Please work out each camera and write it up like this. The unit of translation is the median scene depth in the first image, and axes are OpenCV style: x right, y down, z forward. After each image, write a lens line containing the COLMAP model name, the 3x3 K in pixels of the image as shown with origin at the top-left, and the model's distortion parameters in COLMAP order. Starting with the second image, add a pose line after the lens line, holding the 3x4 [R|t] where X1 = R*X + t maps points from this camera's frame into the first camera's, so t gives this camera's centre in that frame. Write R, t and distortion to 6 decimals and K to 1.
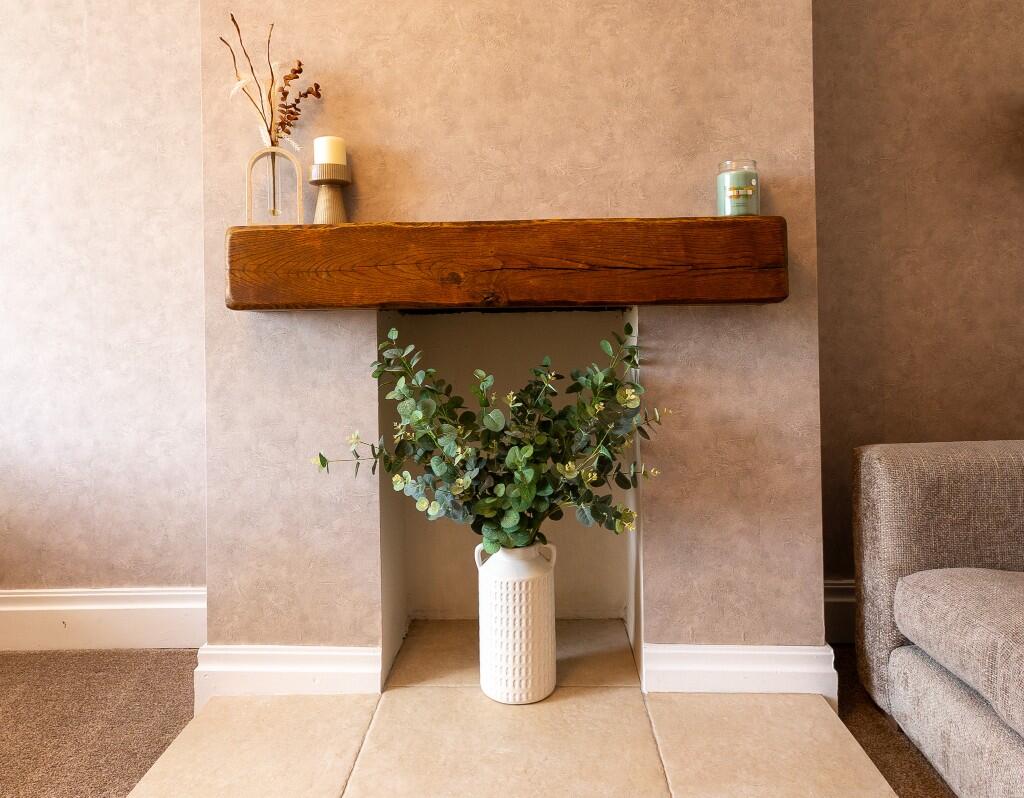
lens RADIAL K [[743.7, 0, 509.9], [0, 743.7, 304.9], [0, 0, 1]] dist [0.001081, 0.005603]
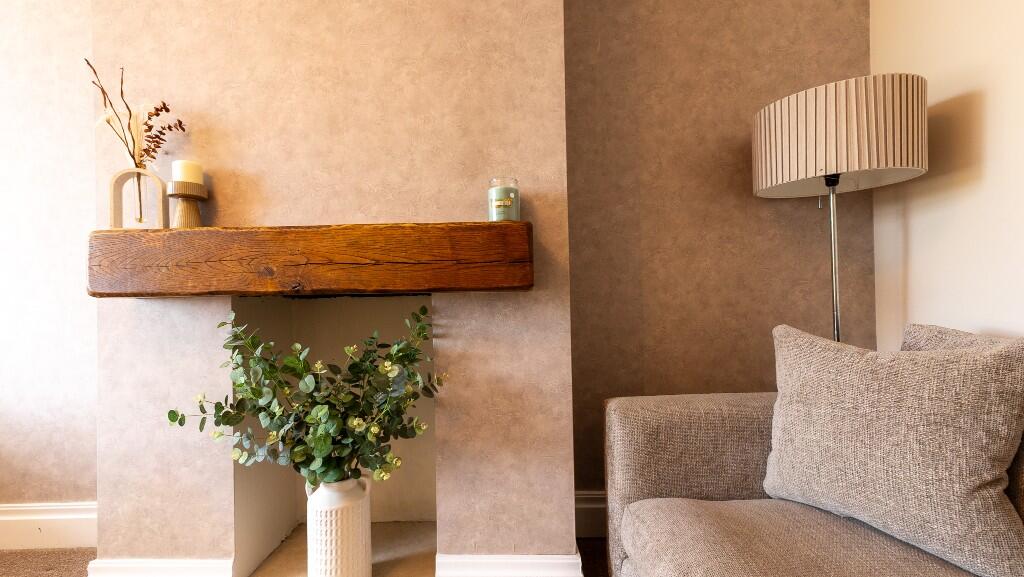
lens RADIAL K [[429.9, 0, 512.0], [0, 429.9, 288.5], [0, 0, 1]] dist [0.005479, 0.000075]
pose [[0.999887, -0.004237, 0.014398, 0.299641], [0.004244, 0.999991, -0.000474, -0.004722], [-0.014396, 0.000535, 0.999896, 0.249272]]
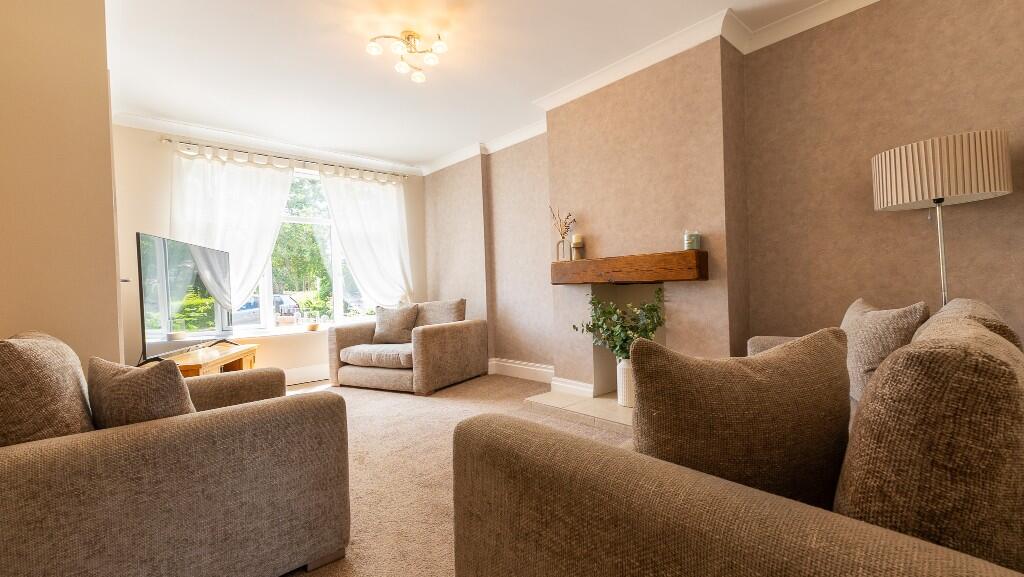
lens RADIAL K [[429.9, 0, 512.0], [0, 429.9, 288.5], [0, 0, 1]] dist [0.005479, 0.000075]
pose [[0.693914, -0.004966, -0.720041, 0.971546], [0.024911, 0.999543, 0.017113, -0.015814], [0.719627, -0.029812, 0.693720, -0.597729]]
